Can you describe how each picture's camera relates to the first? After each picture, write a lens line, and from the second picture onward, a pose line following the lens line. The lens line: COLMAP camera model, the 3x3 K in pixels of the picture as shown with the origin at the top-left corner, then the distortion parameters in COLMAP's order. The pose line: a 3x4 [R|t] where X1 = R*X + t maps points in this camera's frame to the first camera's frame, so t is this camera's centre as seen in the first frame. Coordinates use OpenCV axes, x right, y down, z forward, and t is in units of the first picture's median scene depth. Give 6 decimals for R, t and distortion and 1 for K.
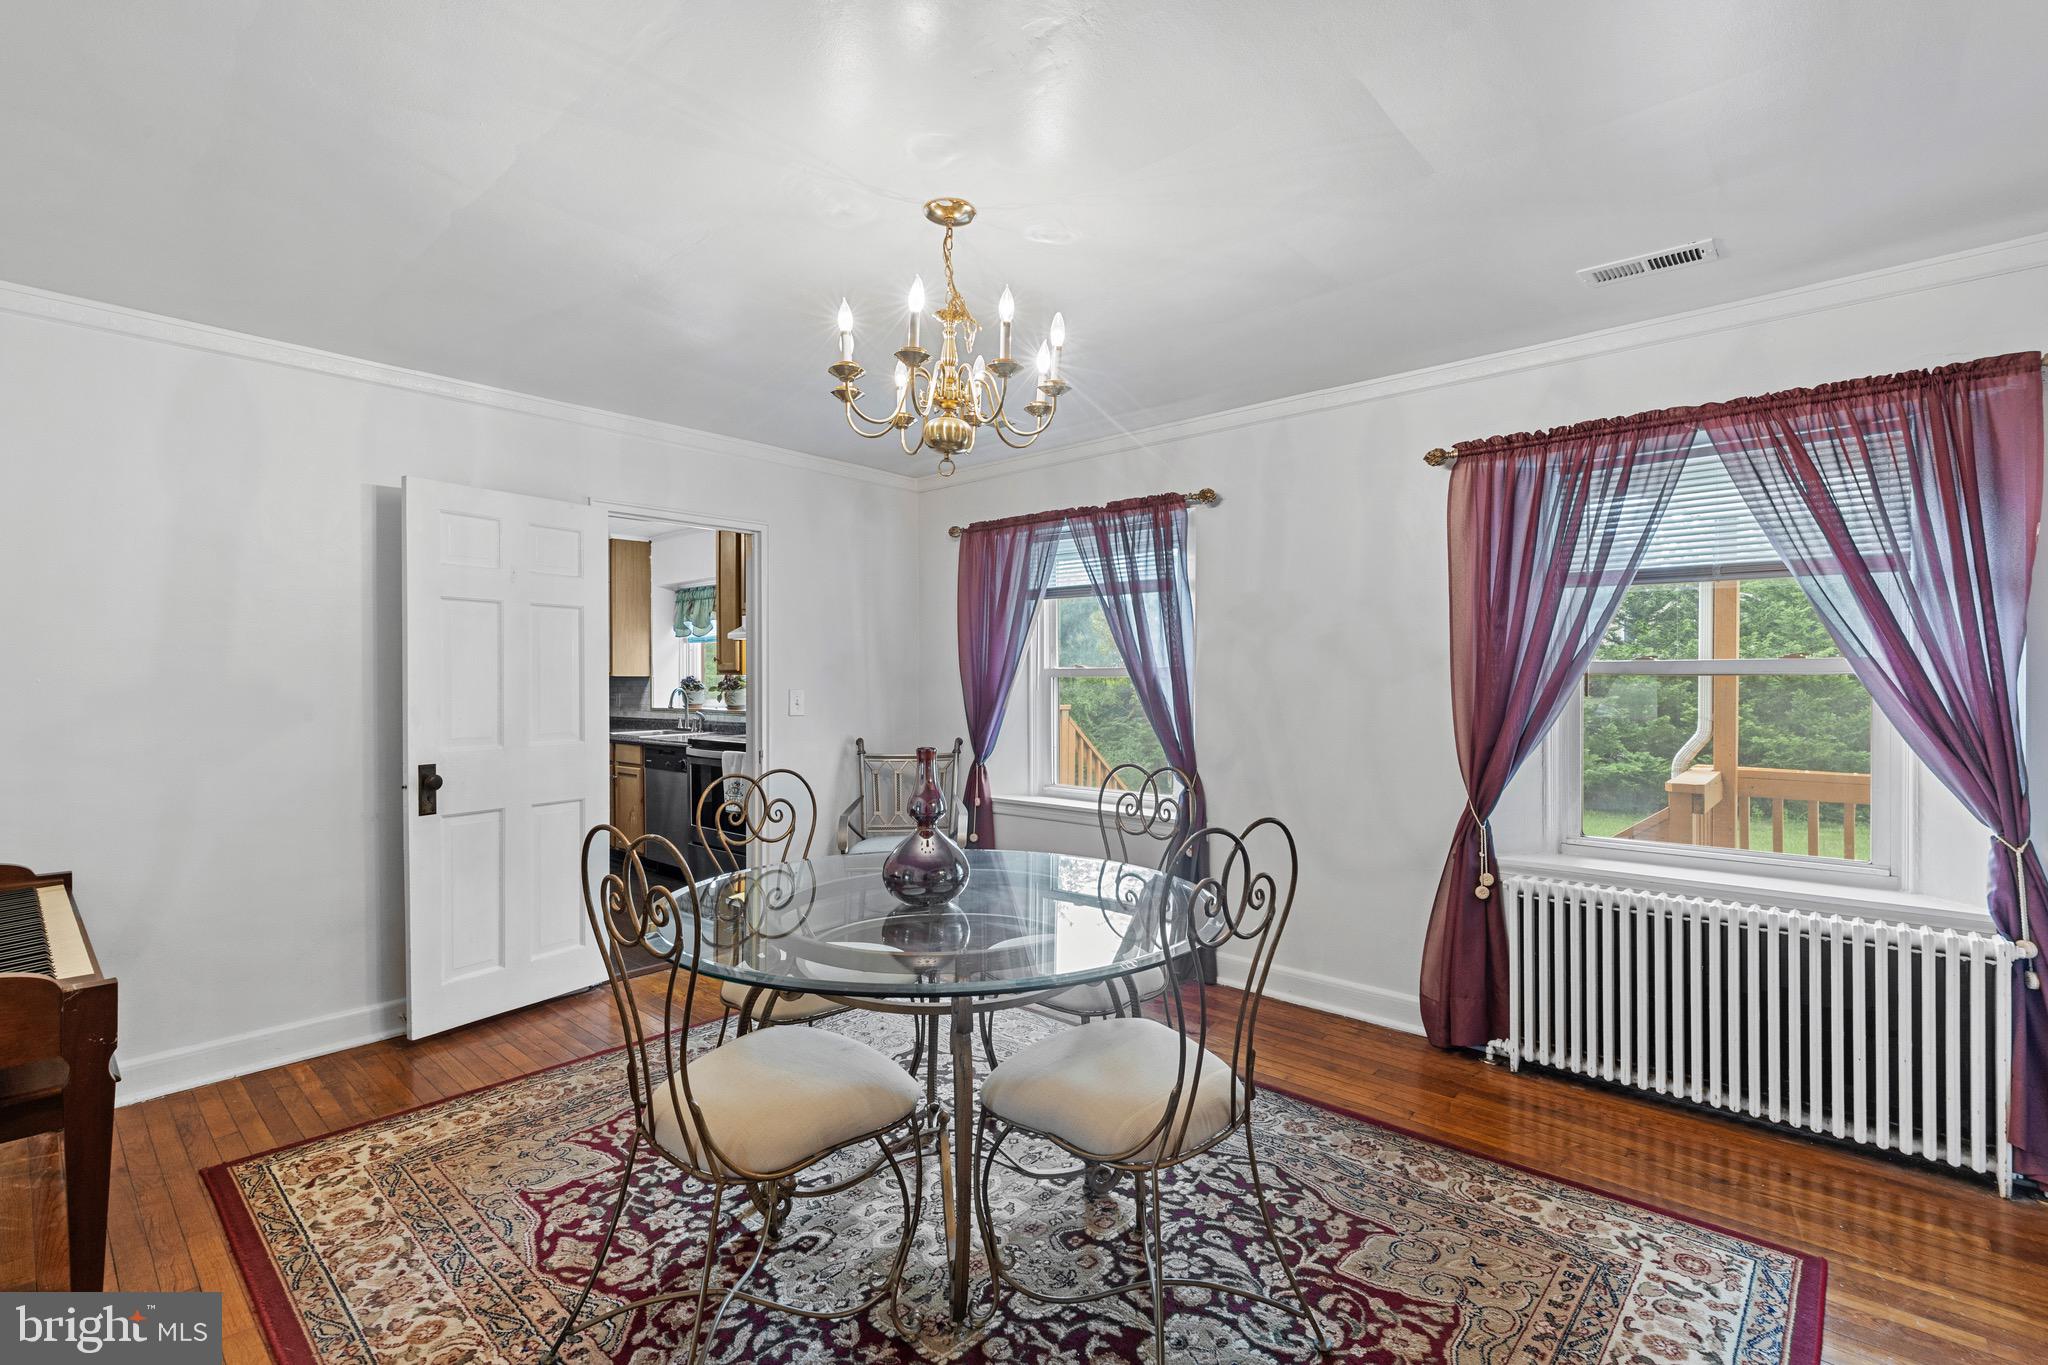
lens RADIAL K [[915.6, 0, 1031.8], [0, 915.6, 680.2], [0, 0, 1]] dist [0.001587, 0.000177]
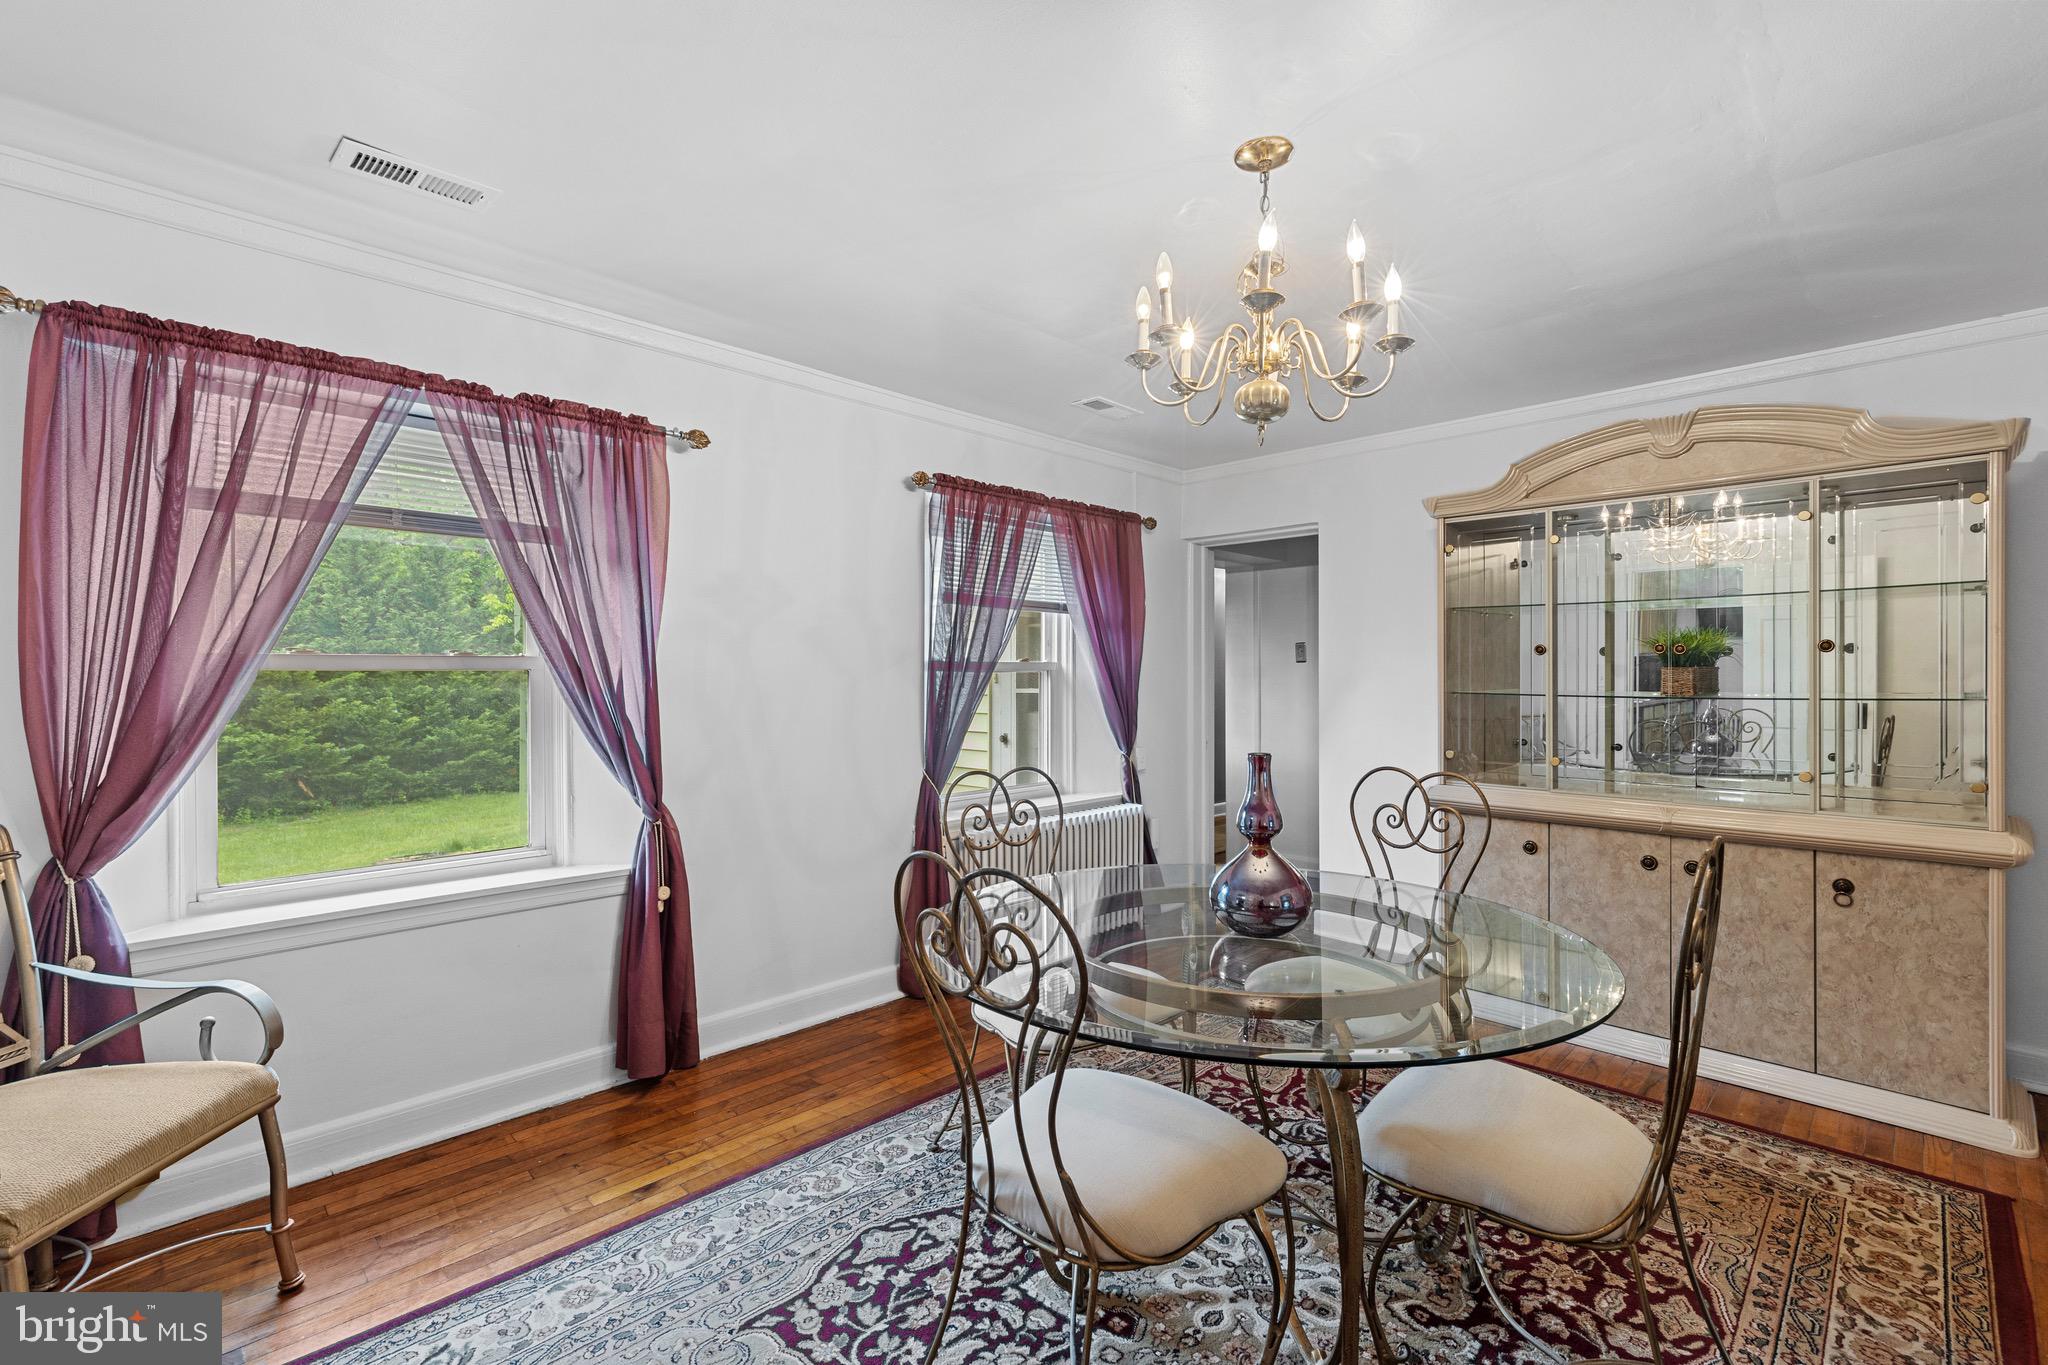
lens RADIAL K [[932.8, 0, 1024.0], [0, 932.8, 682.5], [0, 0, 1]] dist [0.000022, 0.000087]
pose [[0.040167, -0.008906, 0.999153, -0.565299], [0.001558, 0.999960, 0.008851, -0.001378], [-0.999192, 0.001202, 0.040179, 0.662244]]
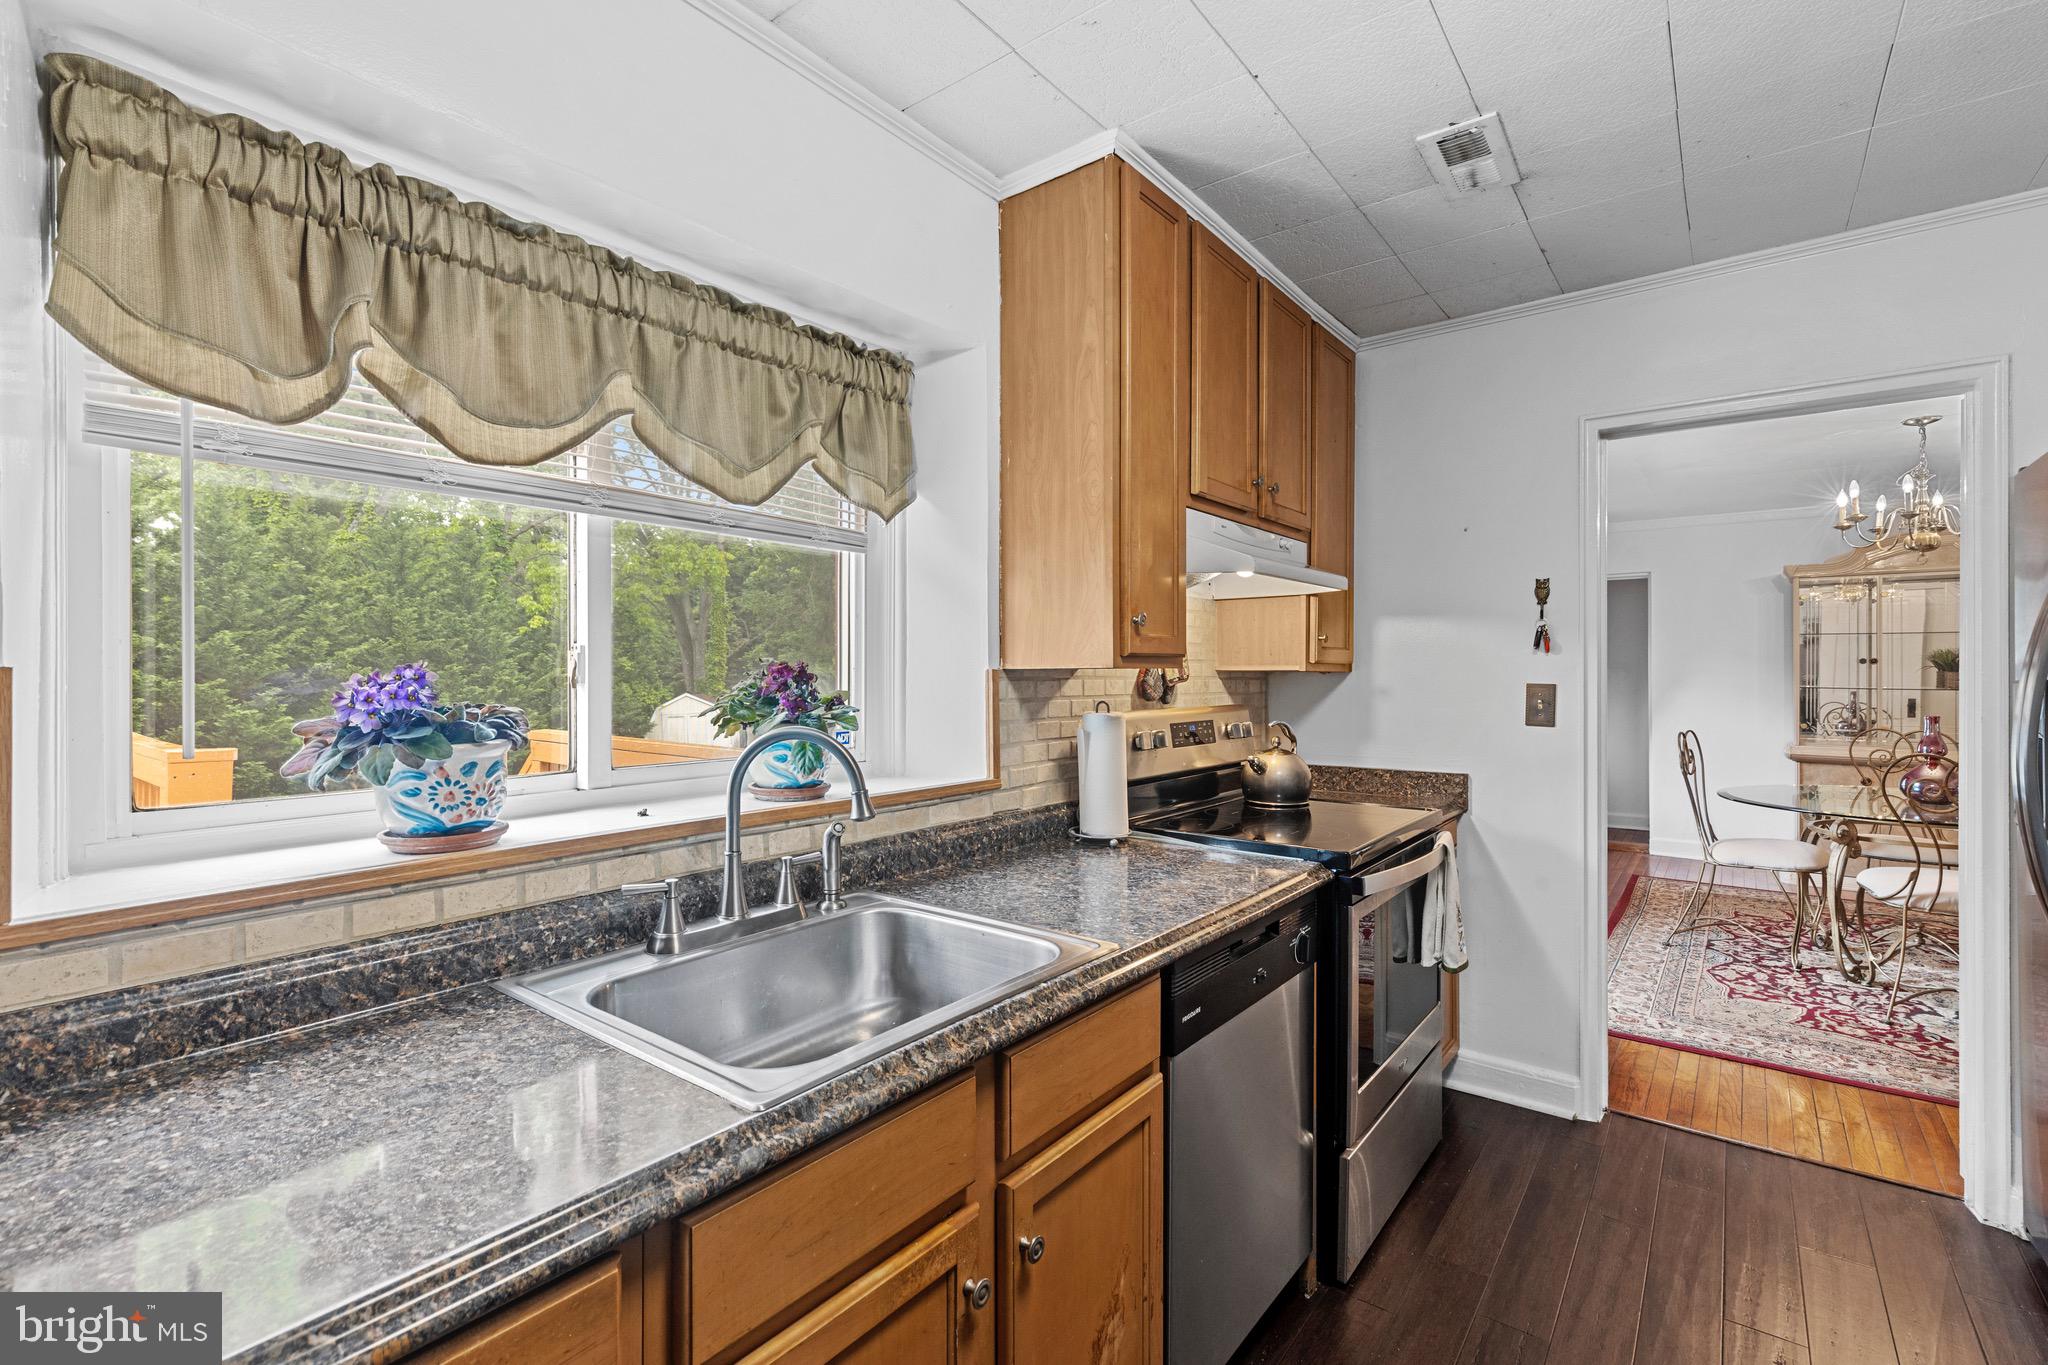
lens RADIAL K [[915.6, 0, 1031.8], [0, 915.6, 680.2], [0, 0, 1]] dist [0.001587, 0.000177]
pose [[-0.078073, -0.006721, 0.996925, -0.897781], [-0.001108, 0.999977, 0.006655, -0.009718], [-0.996947, -0.000585, -0.078079, 1.393553]]
